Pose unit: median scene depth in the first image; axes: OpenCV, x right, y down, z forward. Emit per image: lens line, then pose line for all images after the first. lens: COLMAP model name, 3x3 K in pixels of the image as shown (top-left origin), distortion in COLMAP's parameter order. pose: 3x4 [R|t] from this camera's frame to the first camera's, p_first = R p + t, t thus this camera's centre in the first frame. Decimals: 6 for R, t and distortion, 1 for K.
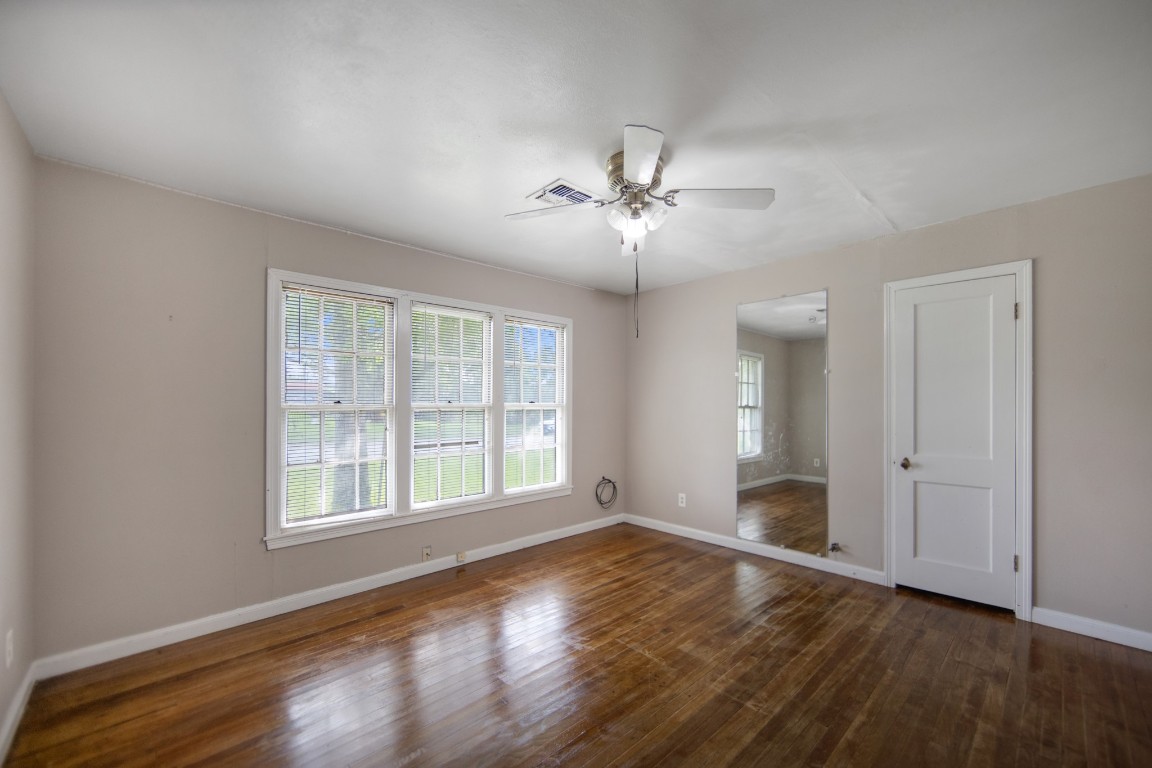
lens RADIAL K [[463.1, 0, 591.6], [0, 463.1, 394.1], [0, 0, 1]] dist [-0.002772, 0.000873]
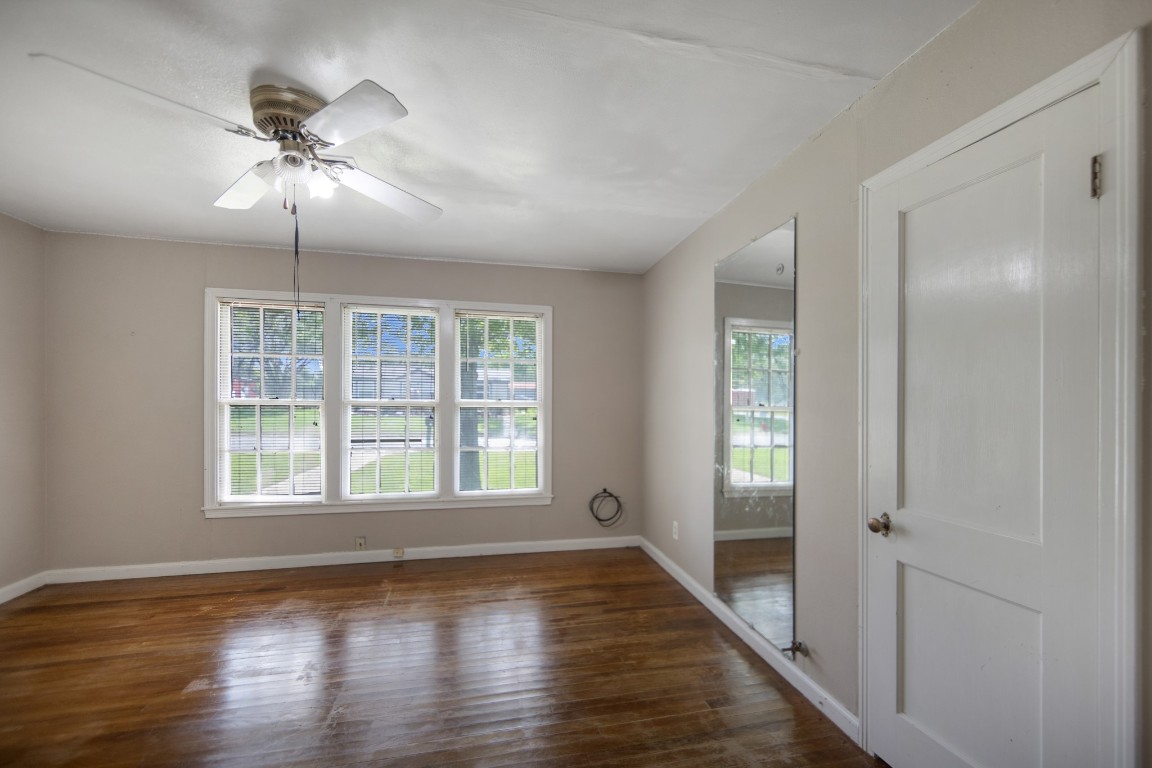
lens RADIAL K [[463.1, 0, 578.0], [0, 463.1, 394.4], [0, 0, 1]] dist [-0.002772, 0.000873]
pose [[0.858346, 0.002376, -0.513065, 0.585354], [-0.000078, 0.999990, 0.004500, 0.002626], [0.513071, -0.003823, 0.858338, 0.345312]]
